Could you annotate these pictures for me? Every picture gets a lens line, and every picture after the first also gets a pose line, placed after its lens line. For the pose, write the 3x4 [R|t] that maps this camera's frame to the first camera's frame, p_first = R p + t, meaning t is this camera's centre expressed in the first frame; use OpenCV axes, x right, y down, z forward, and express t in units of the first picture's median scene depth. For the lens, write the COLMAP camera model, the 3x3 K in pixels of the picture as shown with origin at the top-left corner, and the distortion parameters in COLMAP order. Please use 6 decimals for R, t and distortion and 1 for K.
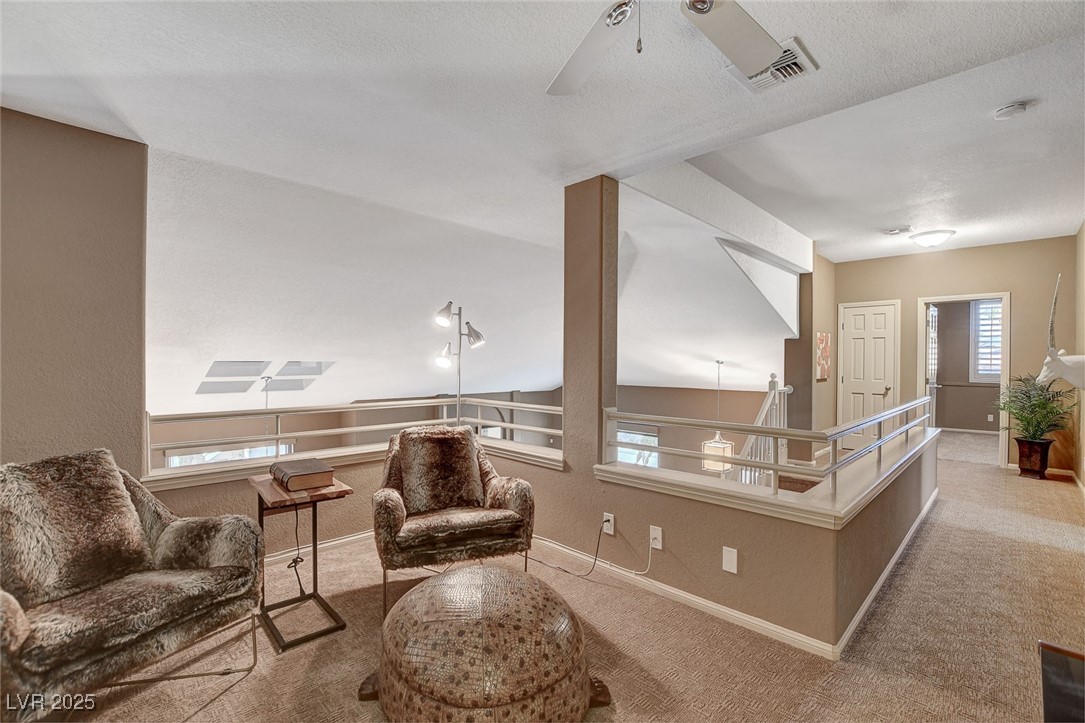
lens RADIAL K [[489.1, 0, 544.2], [0, 489.1, 367.5], [0, 0, 1]] dist [-0.012615, 0.000976]
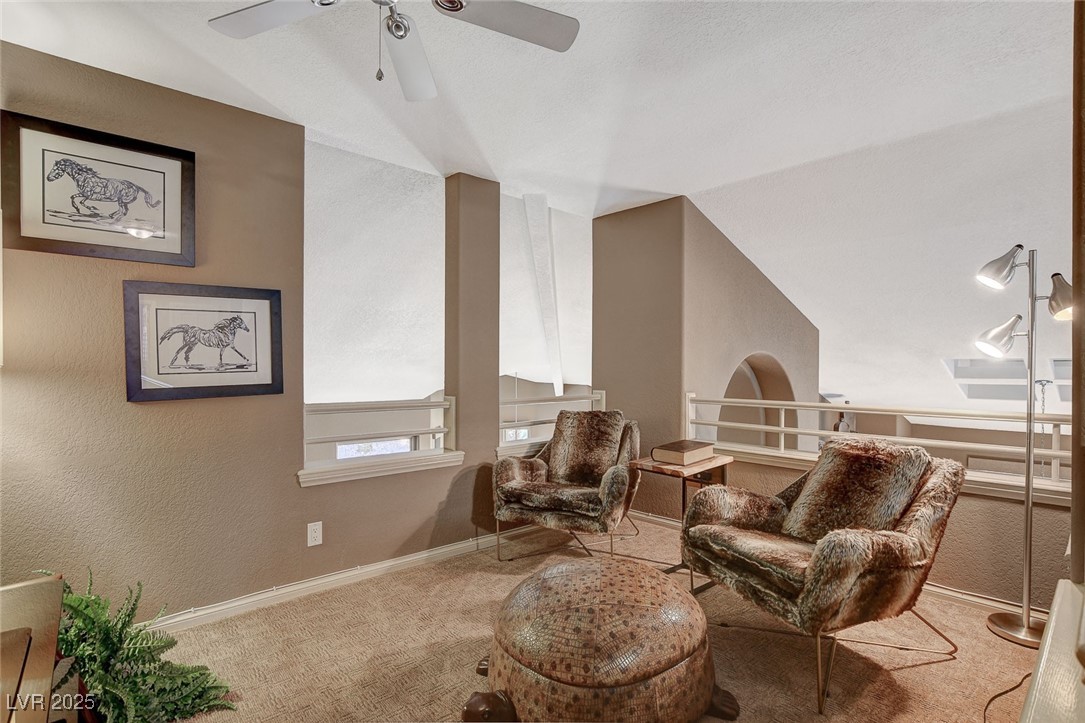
lens RADIAL K [[539.0, 0, 544.2], [0, 539.0, 366.5], [0, 0, 1]] dist [0.003987, -0.000354]
pose [[-0.047421, -0.003945, -0.998867, 0.792912], [-0.011097, 0.999933, -0.003422, 0.031414], [0.998813, 0.010922, -0.047462, 0.772564]]
